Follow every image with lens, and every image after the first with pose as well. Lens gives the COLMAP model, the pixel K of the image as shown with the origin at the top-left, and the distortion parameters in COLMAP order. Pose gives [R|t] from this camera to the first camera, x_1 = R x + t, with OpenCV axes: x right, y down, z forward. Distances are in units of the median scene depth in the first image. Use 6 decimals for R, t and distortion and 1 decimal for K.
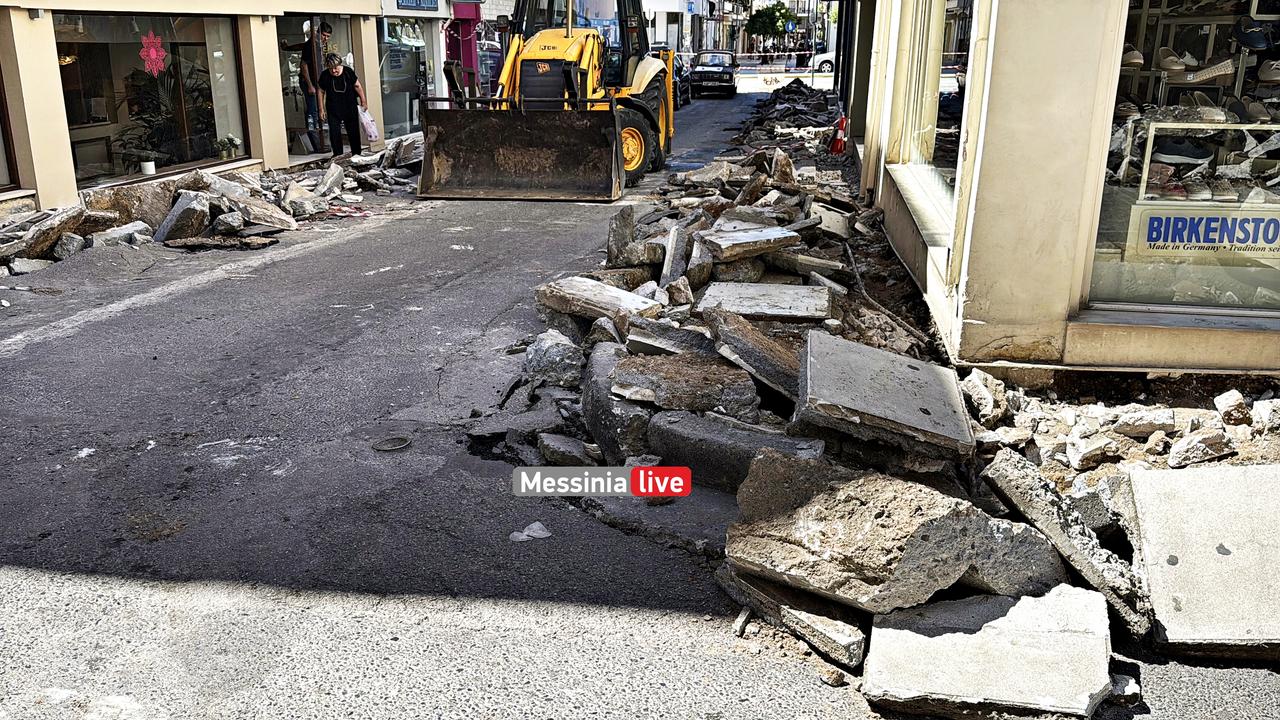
lens RADIAL K [[1089.3, 0, 616.1], [0, 1089.3, 386.7], [0, 0, 1]] dist [0.117548, -0.203125]
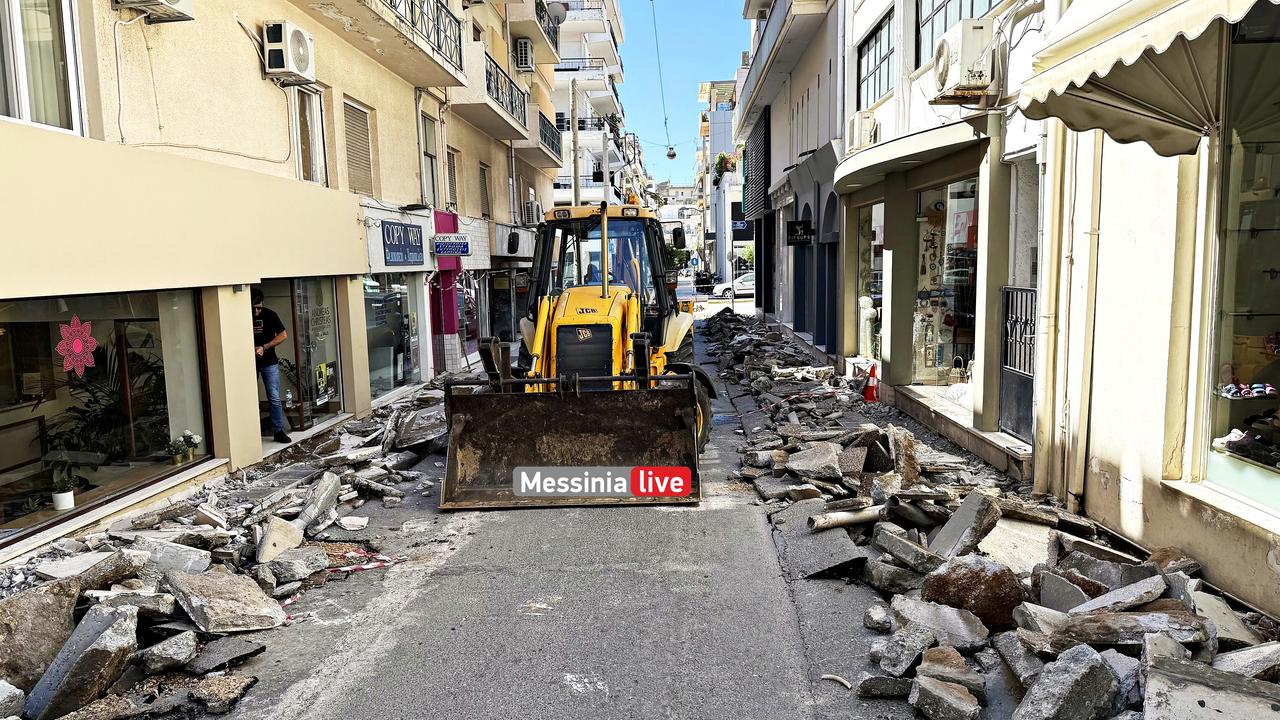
lens RADIAL K [[894.4, 0, 638.8], [0, 894.4, 368.0], [0, 0, 1]] dist [0.070958, -0.094936]
pose [[0.991196, -0.040565, 0.126032, -0.111220], [0.064210, 0.979753, -0.189636, -0.131097], [-0.115788, 0.196059, 0.973732, 0.330608]]
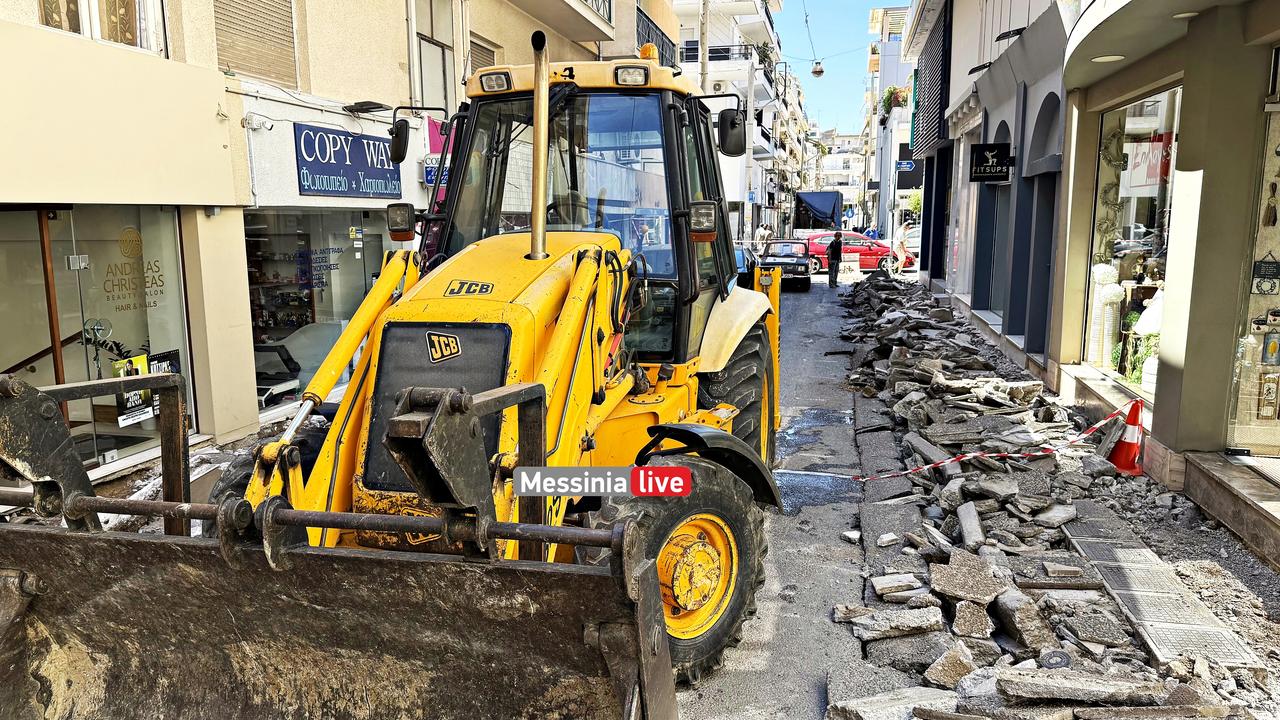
lens RADIAL K [[894.4, 0, 633.6], [0, 894.4, 358.6], [0, 0, 1]] dist [0.070958, -0.094936]
pose [[0.998547, 0.001847, -0.053849, 0.008189], [-0.010174, 0.987898, -0.154773, -0.242351], [0.052911, 0.155096, 0.986481, 0.723134]]
